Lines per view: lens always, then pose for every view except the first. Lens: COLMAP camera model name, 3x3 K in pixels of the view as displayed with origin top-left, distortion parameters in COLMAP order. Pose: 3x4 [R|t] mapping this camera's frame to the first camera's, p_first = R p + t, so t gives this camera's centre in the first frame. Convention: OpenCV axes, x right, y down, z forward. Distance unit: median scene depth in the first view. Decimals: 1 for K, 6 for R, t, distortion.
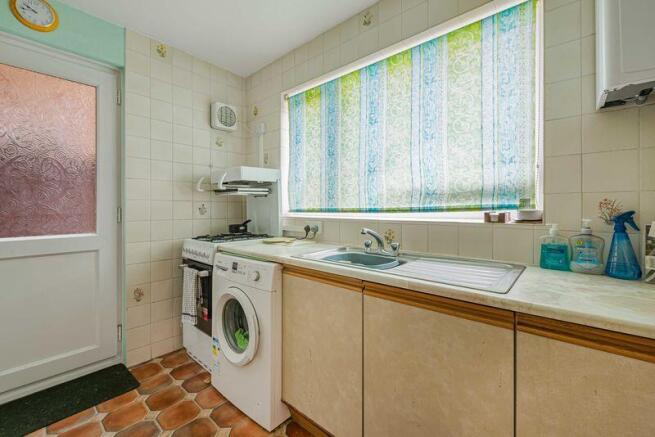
lens RADIAL K [[278.4, 0, 330.6], [0, 278.4, 209.1], [0, 0, 1]] dist [0.005353, -0.000373]
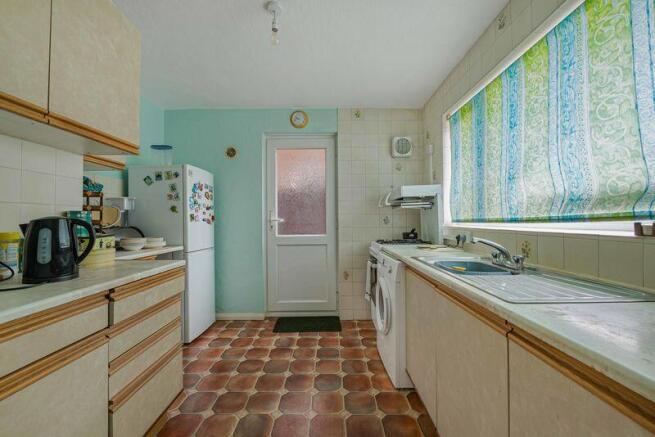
lens RADIAL K [[261.1, 0, 327.5], [0, 261.1, 218.8], [0, 0, 1]] dist [-0.001705, -0.000283]
pose [[0.662705, -0.008301, -0.748835, 0.394921], [0.004238, 0.999964, -0.007334, 0.003468], [0.748869, 0.001686, 0.662716, -0.047162]]
